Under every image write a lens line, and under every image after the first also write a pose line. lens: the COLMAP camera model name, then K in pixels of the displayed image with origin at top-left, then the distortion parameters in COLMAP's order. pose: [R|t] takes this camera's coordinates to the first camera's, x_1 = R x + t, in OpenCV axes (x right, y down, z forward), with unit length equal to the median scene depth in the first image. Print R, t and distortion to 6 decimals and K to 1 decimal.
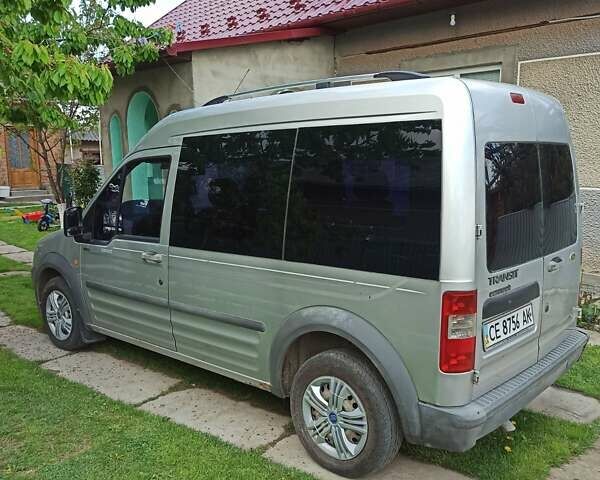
lens RADIAL K [[586.9, 0, 300.0], [0, 586.9, 240.0], [0, 0, 1]] dist [-0.002888, -0.005975]
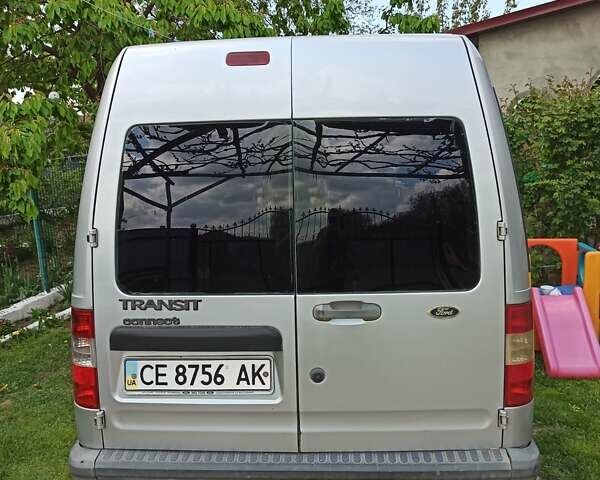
lens RADIAL K [[586.9, 0, 300.0], [0, 586.9, 240.0], [0, 0, 1]] dist [-0.002888, -0.005975]
pose [[0.630326, 0.082675, -0.771916, 0.947364], [-0.082627, 0.995810, 0.039184, -0.058243], [0.771921, 0.039083, 0.634516, 0.608432]]
